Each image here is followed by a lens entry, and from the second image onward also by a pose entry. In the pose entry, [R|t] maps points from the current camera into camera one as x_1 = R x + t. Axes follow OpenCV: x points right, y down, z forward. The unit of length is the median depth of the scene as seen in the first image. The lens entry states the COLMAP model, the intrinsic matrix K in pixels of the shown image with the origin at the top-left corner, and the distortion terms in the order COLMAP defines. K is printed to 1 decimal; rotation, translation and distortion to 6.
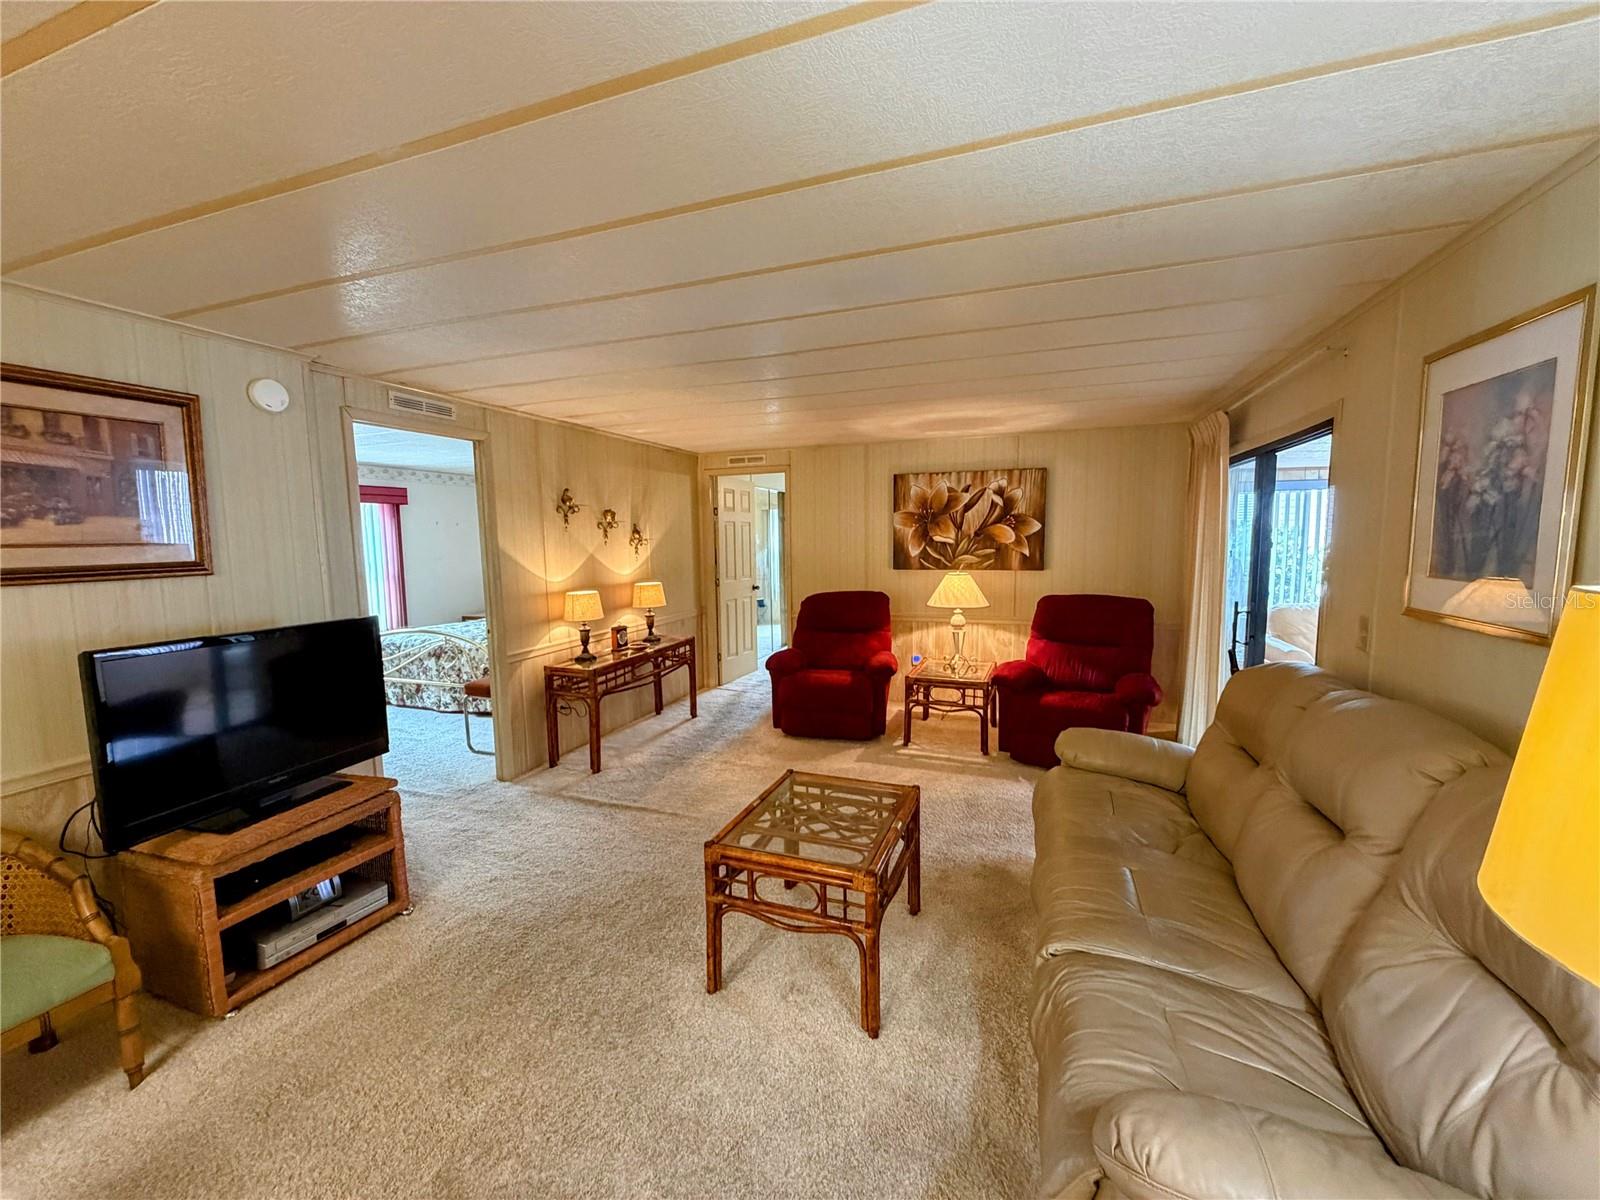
lens RADIAL K [[639.4, 0, 800.3], [0, 639.4, 600.2], [0, 0, 1]] dist [-0.001591, -0.000162]
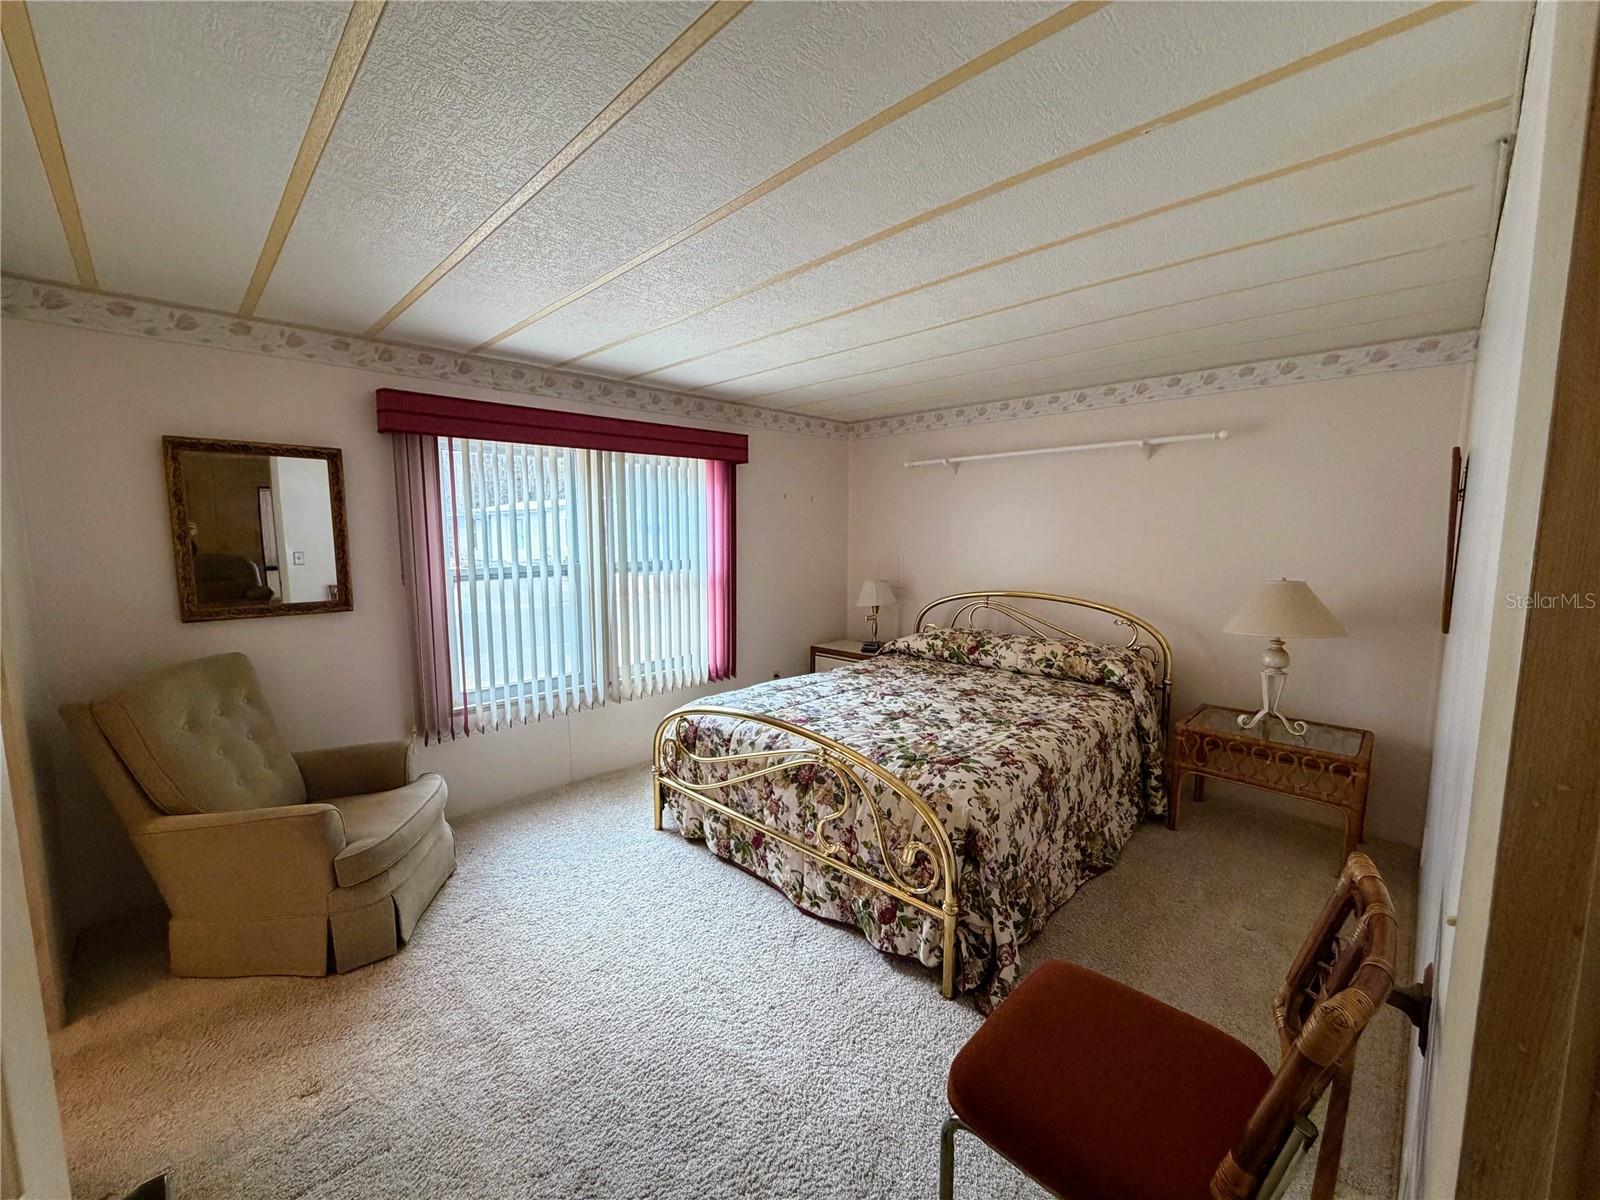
lens RADIAL K [[639.4, 0, 800.1], [0, 639.4, 597.8], [0, 0, 1]] dist [-0.001591, -0.000162]
pose [[0.905487, 0.057155, -0.420507, -0.358902], [-0.053349, 0.998359, 0.020819, -0.043664], [0.421006, 0.003583, 0.907051, 0.550649]]
